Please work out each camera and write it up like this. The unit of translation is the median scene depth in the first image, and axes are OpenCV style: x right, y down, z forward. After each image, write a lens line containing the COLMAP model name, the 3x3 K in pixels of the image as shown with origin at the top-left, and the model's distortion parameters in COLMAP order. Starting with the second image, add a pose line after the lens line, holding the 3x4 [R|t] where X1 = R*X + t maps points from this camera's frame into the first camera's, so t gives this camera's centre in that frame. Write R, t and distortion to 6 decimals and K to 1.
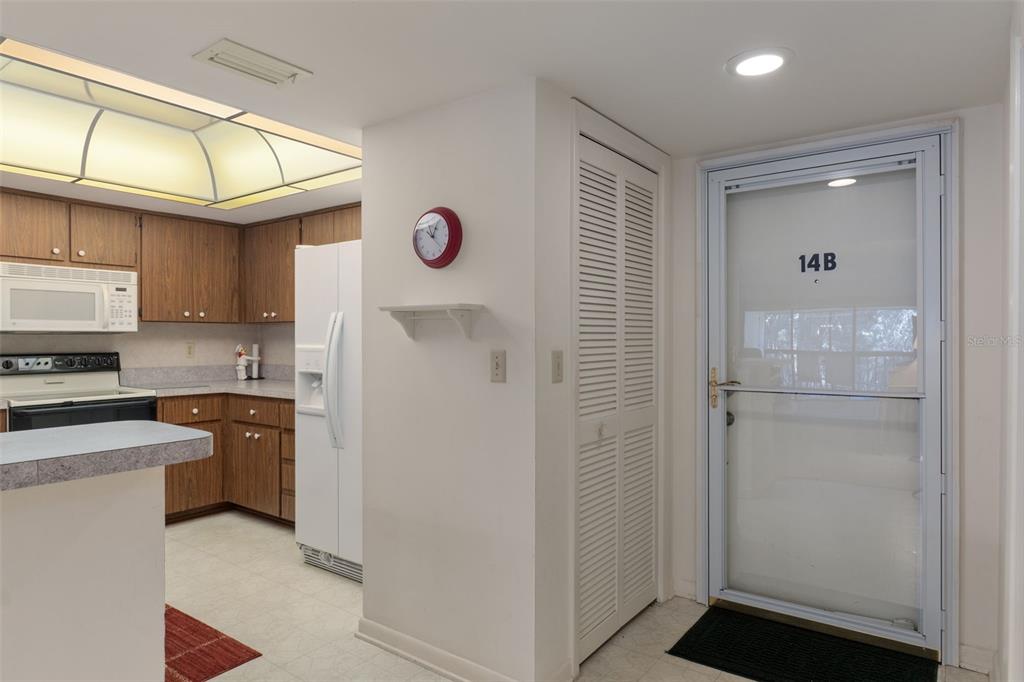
lens RADIAL K [[609.1, 0, 508.5], [0, 609.1, 342.9], [0, 0, 1]] dist [-0.000838, -0.000773]
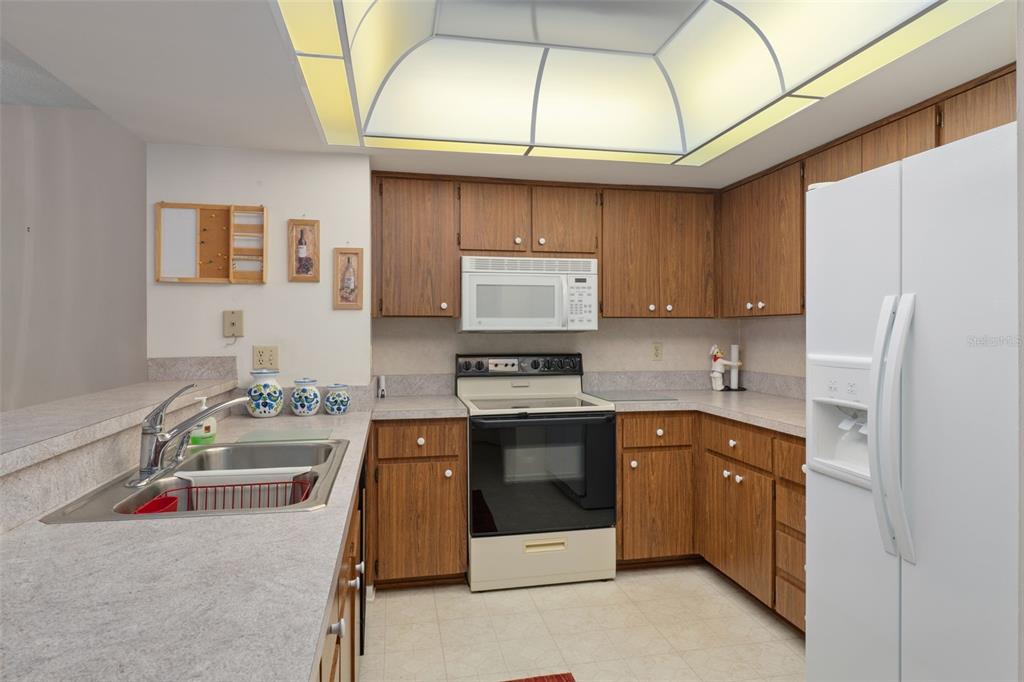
lens RADIAL K [[600.5, 0, 518.5], [0, 600.5, 329.1], [0, 0, 1]] dist [-0.011438, 0.001467]
pose [[0.745027, -0.003509, -0.667026, -0.142202], [-0.004358, 0.999939, -0.010129, -0.011125], [0.667021, 0.010454, 0.744966, 0.316909]]
